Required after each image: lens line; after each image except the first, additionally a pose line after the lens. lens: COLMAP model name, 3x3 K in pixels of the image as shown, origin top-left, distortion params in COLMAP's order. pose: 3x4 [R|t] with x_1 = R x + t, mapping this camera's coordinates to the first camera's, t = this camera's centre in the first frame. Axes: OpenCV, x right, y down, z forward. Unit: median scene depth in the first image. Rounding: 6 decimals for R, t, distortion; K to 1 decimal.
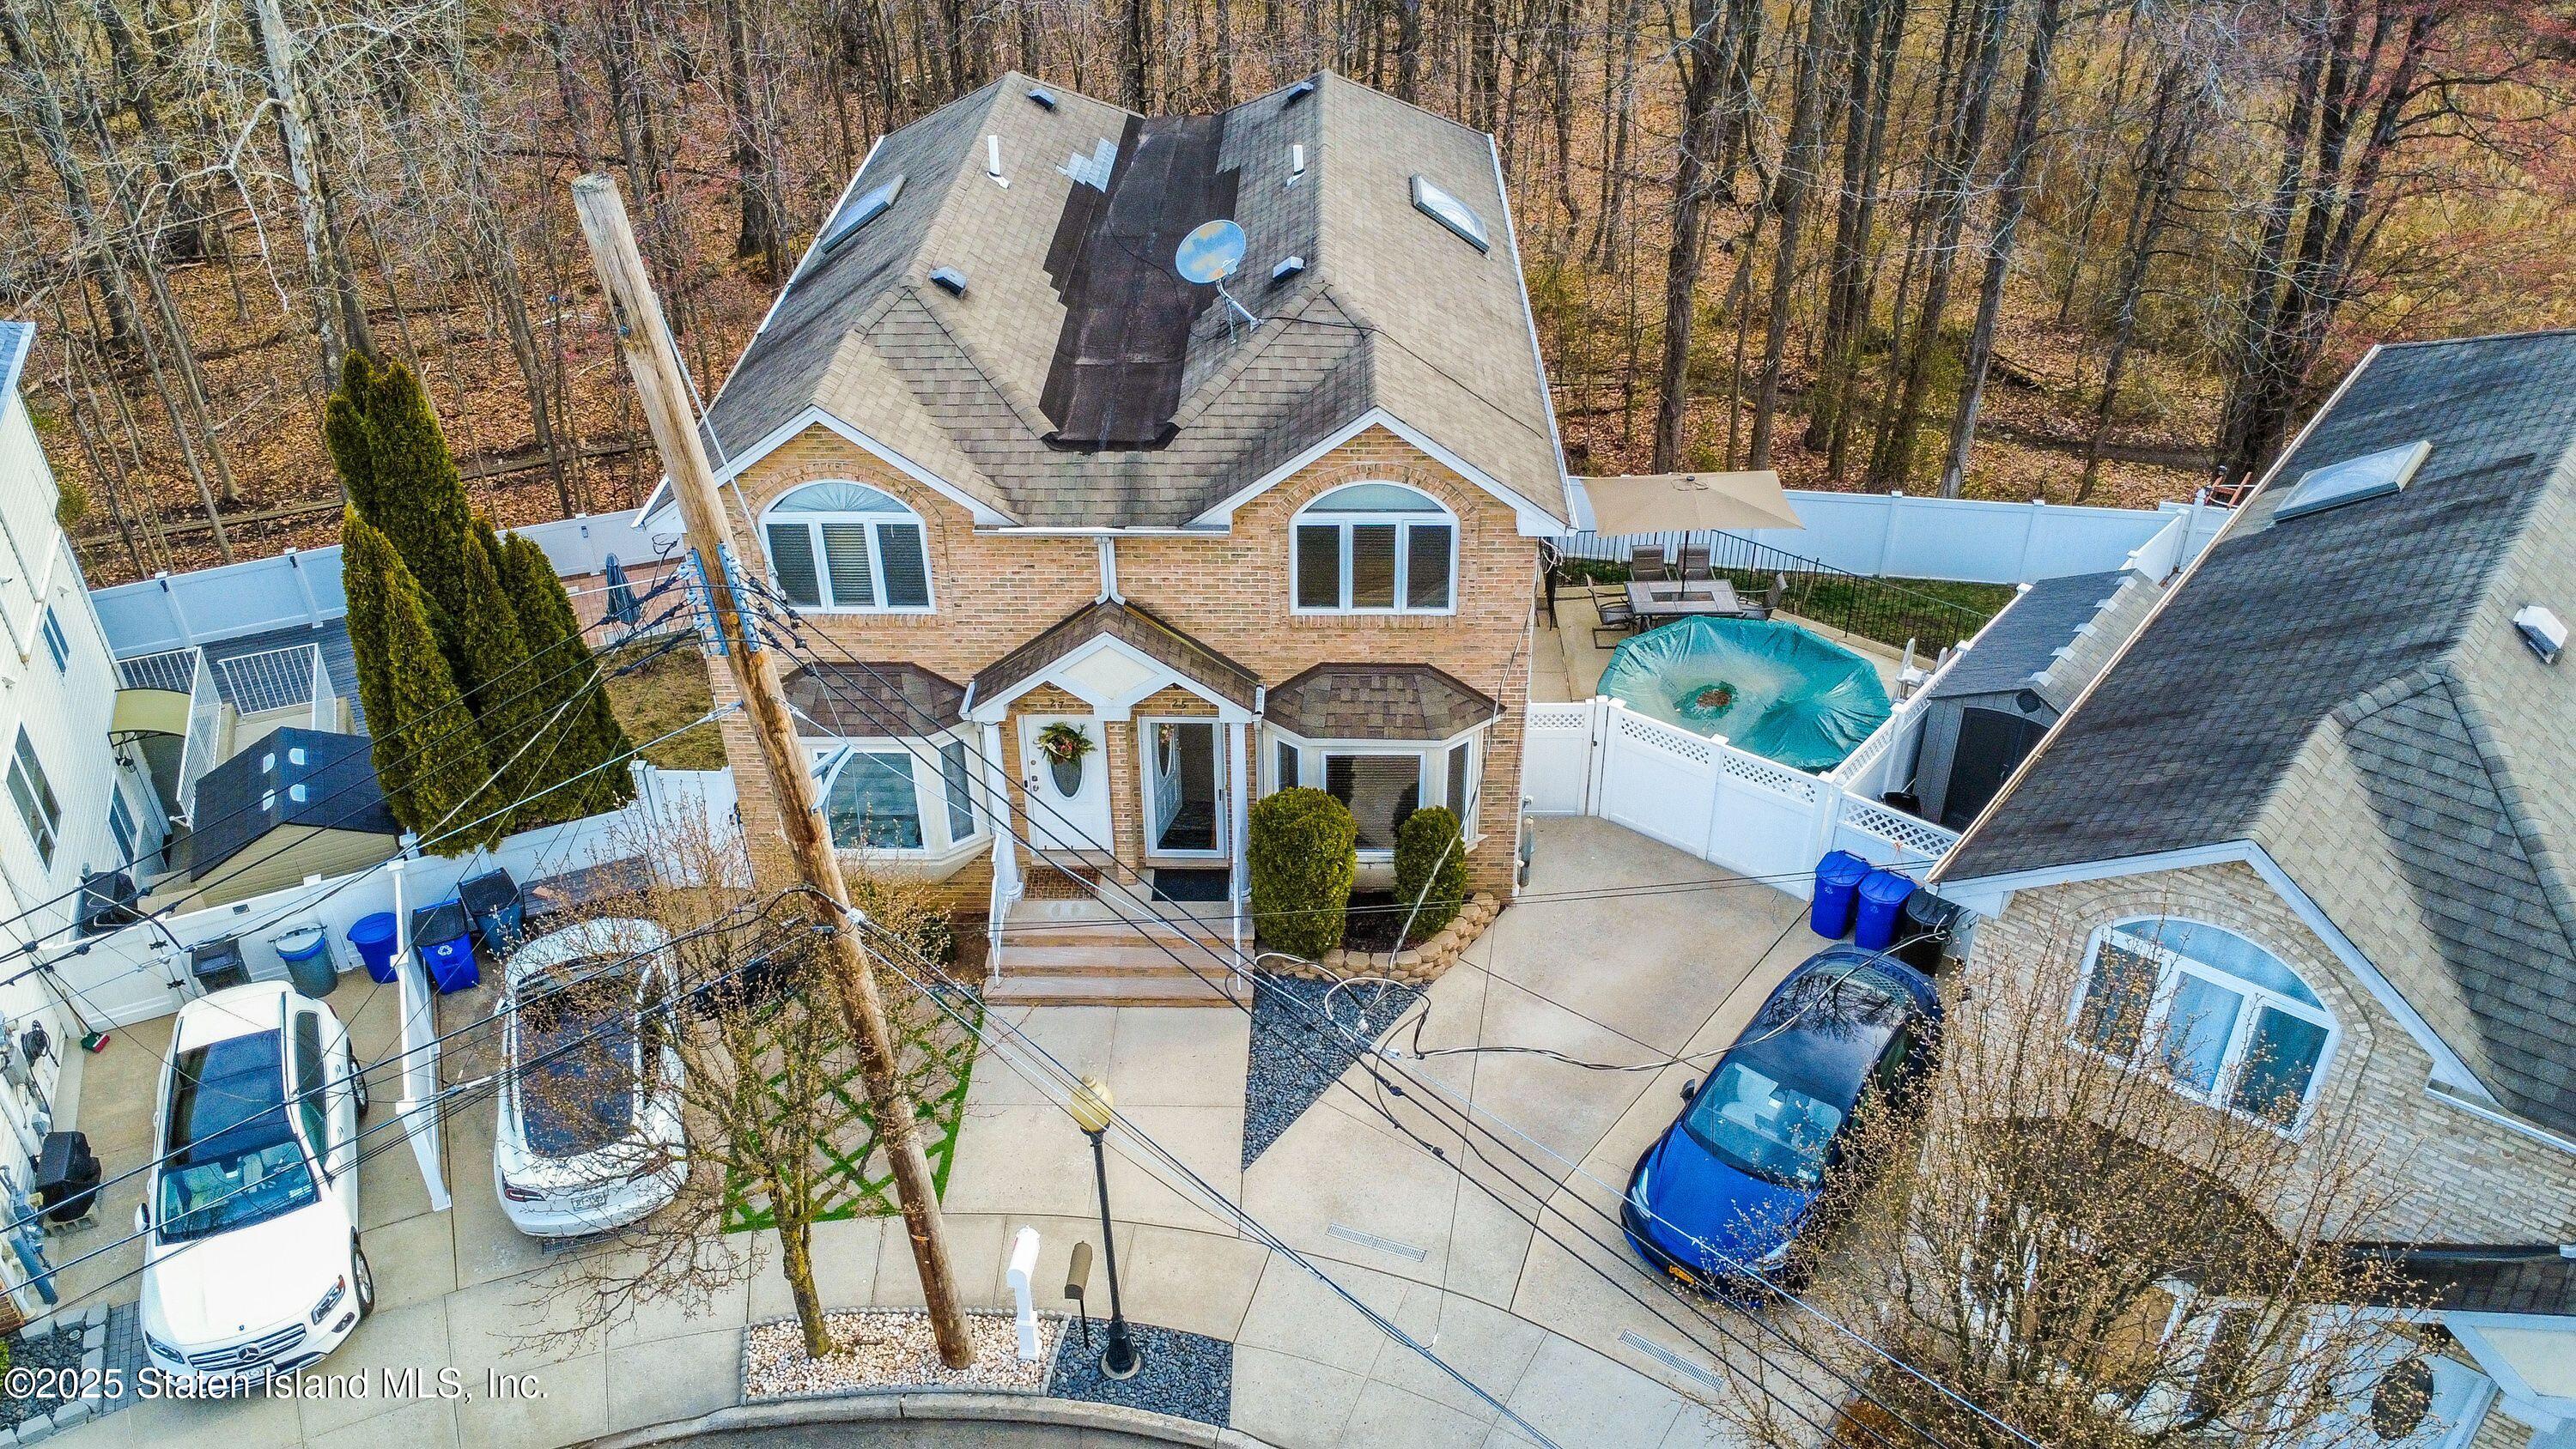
lens RADIAL K [[1950.0, 0, 1293.8], [0, 1950.0, 733.5], [0, 0, 1]] dist [0.001583, -0.002623]
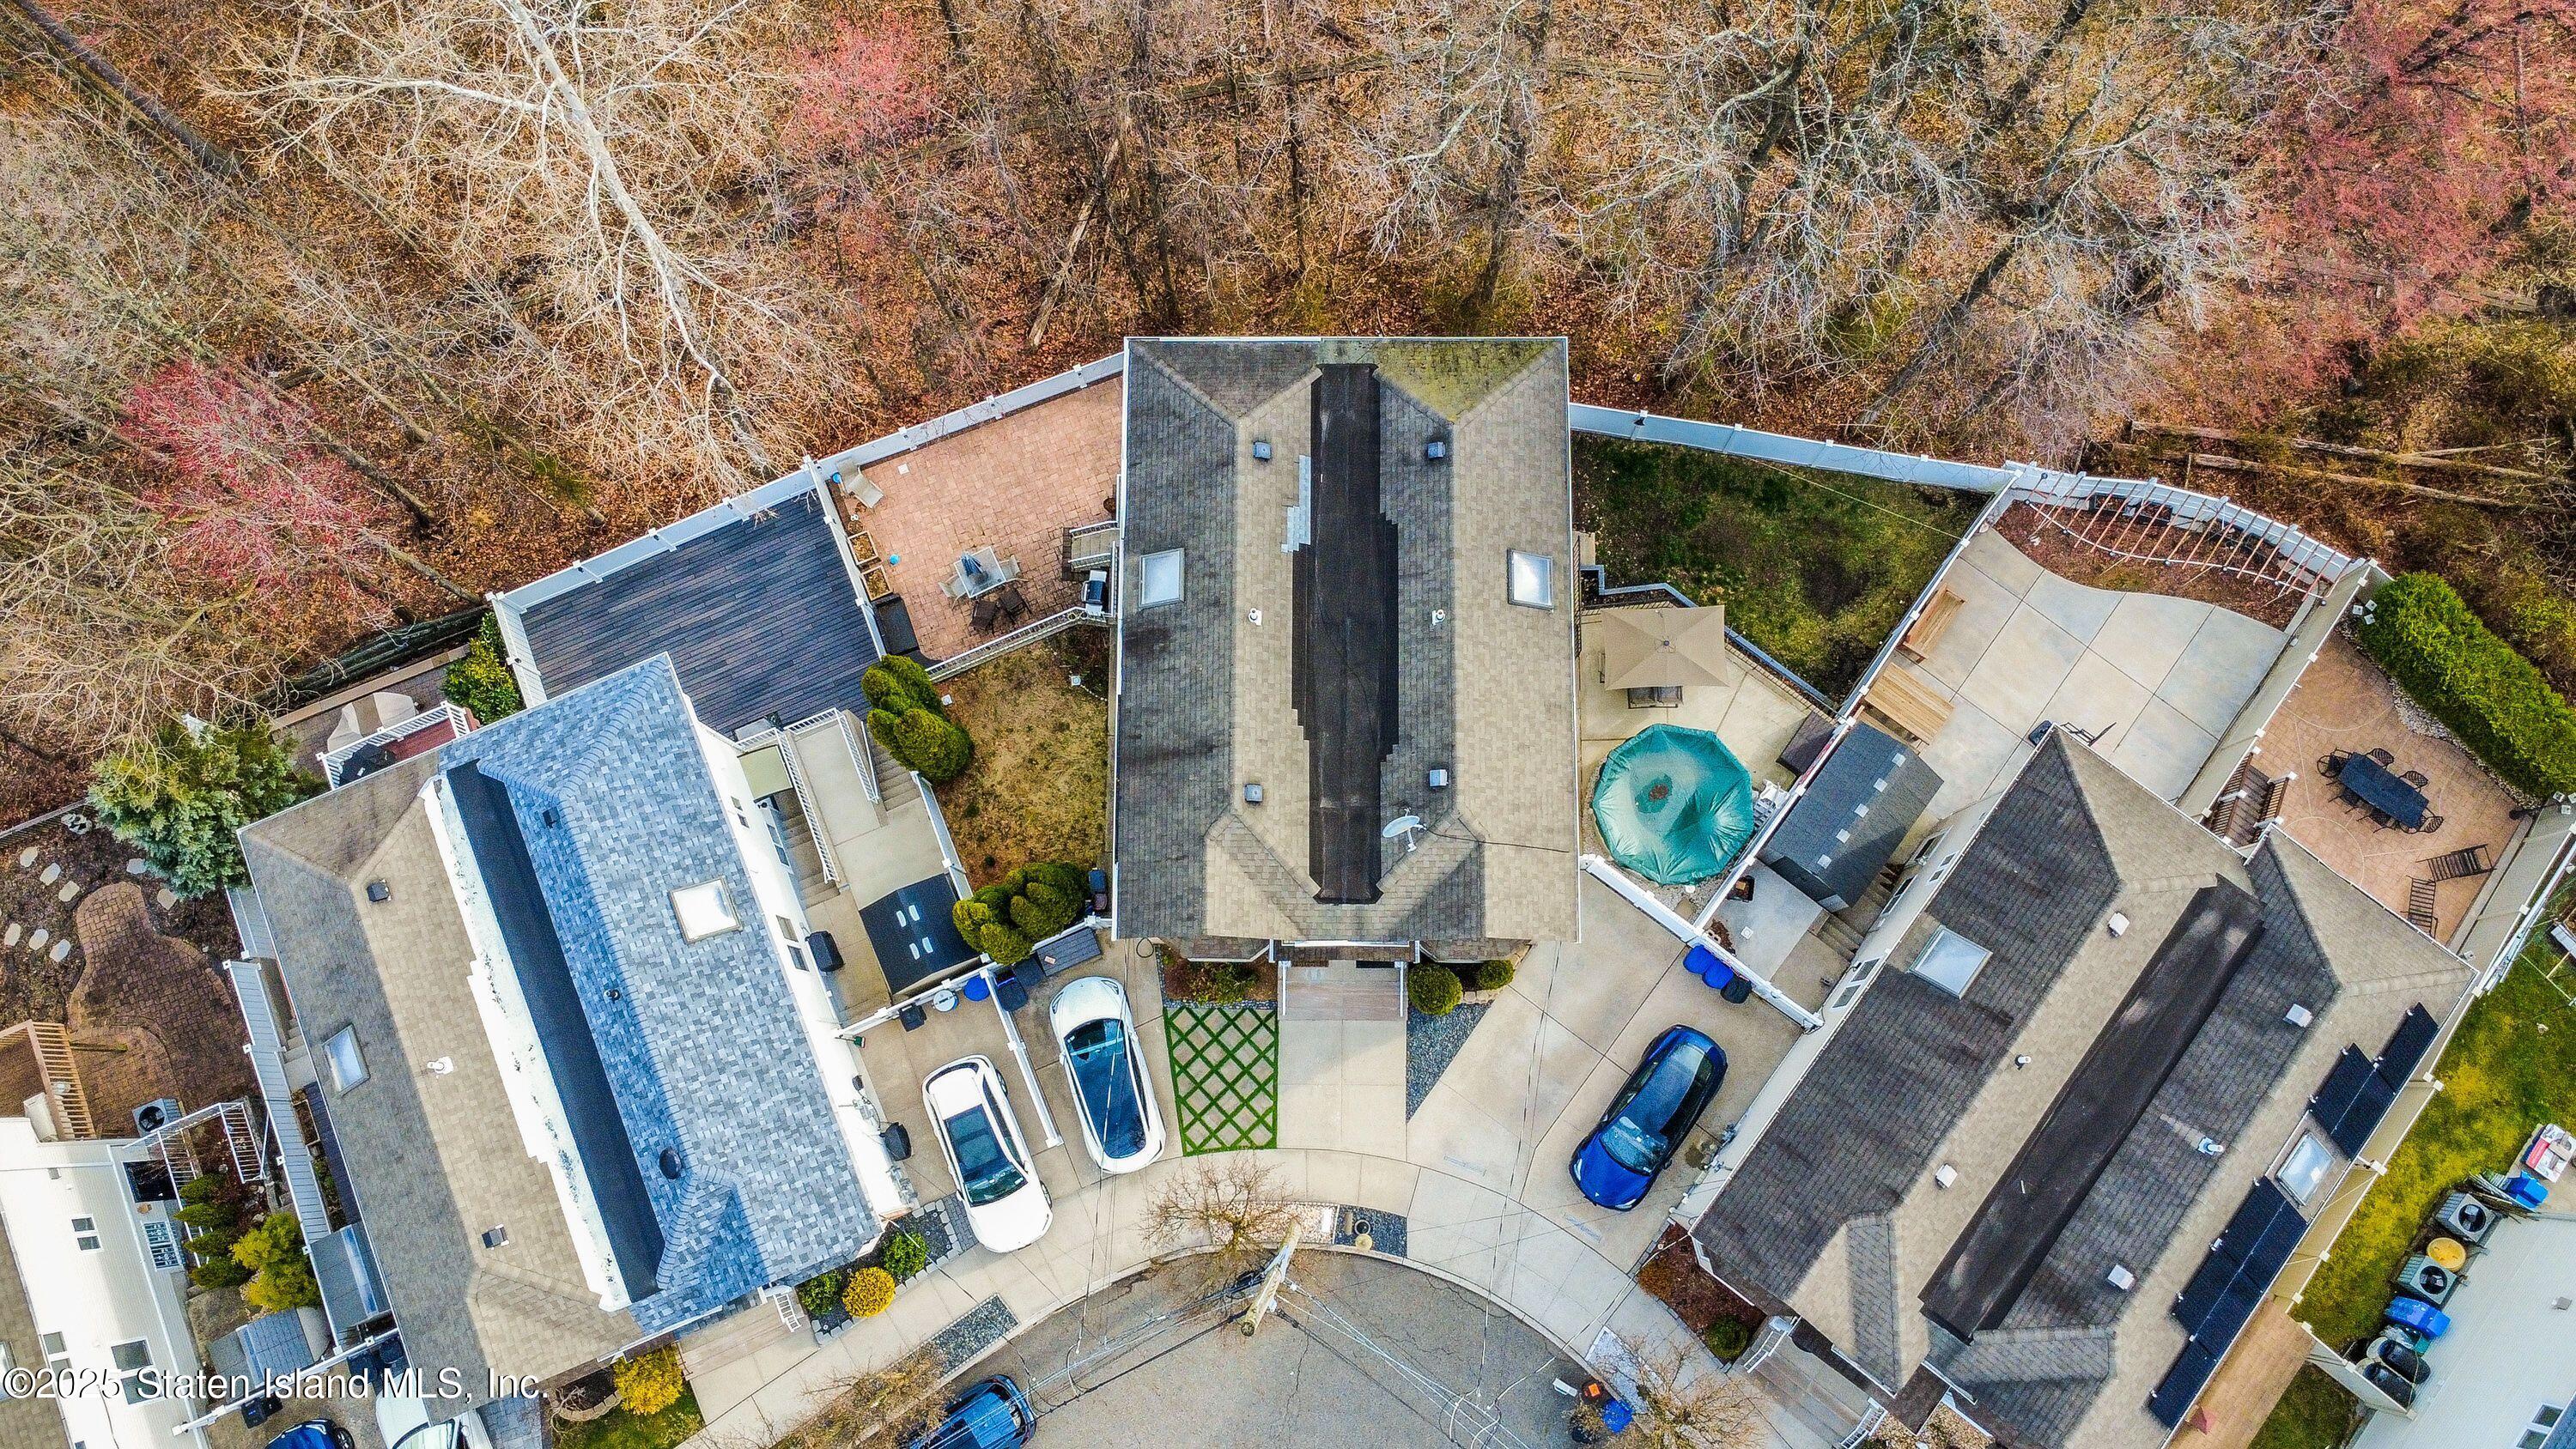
lens RADIAL K [[1950.0, 0, 1293.8], [0, 1950.0, 733.5], [0, 0, 1]] dist [0.001583, -0.002623]
pose [[0.999892, -0.014305, -0.003238, -0.133378], [0.012321, 0.699420, 0.714605, -1.593021], [-0.007958, -0.714568, 0.699521, -0.245367]]
